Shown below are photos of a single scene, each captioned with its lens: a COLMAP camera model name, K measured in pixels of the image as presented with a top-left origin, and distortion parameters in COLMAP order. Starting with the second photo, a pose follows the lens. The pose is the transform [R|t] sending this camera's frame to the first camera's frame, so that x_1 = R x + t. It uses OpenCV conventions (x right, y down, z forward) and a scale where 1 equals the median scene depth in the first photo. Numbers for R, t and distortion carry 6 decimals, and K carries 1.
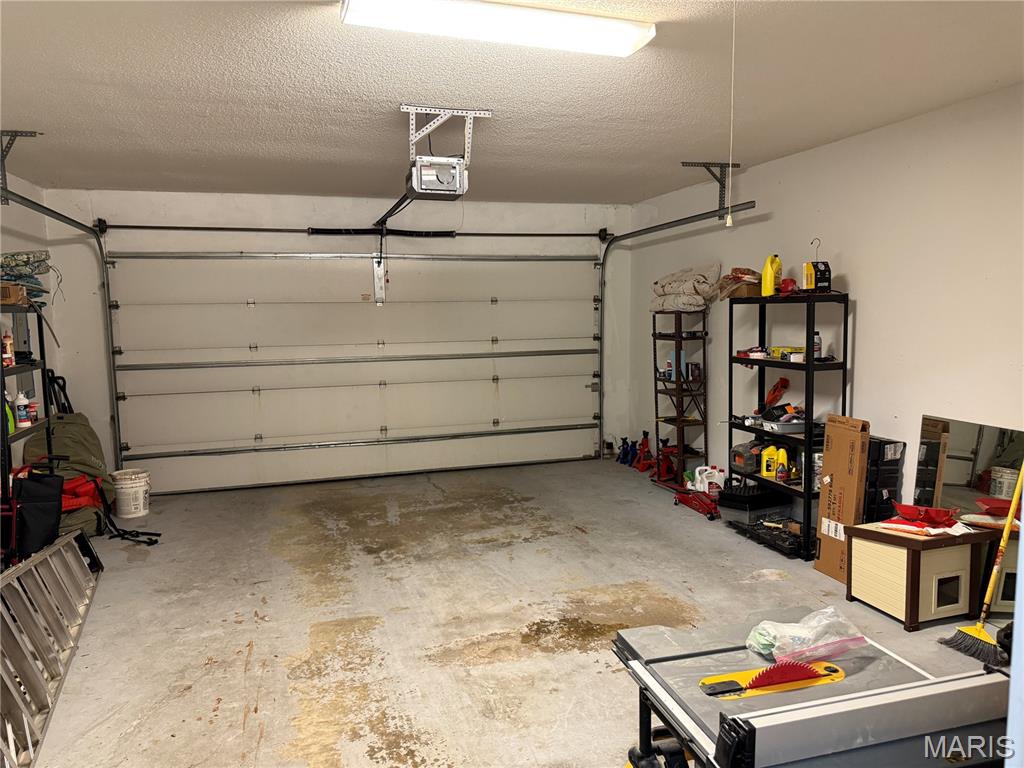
lens RADIAL K [[726.7, 0, 511.1], [0, 726.7, 378.9], [0, 0, 1]] dist [0.051724, -0.059733]
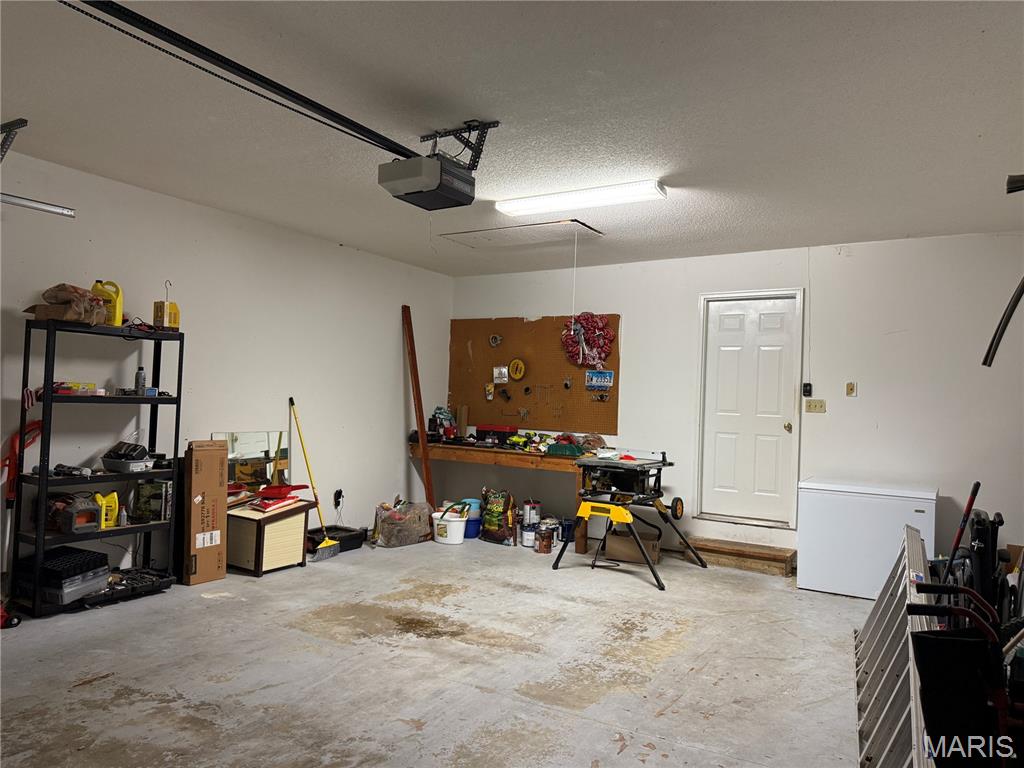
lens RADIAL K [[726.7, 0, 510.5], [0, 726.7, 385.7], [0, 0, 1]] dist [0.051724, -0.059733]
pose [[-0.668024, 0.001828, 0.744138, -0.799971], [0.047198, 0.998088, 0.039919, -0.064300], [-0.742642, 0.061788, -0.666832, 1.523218]]
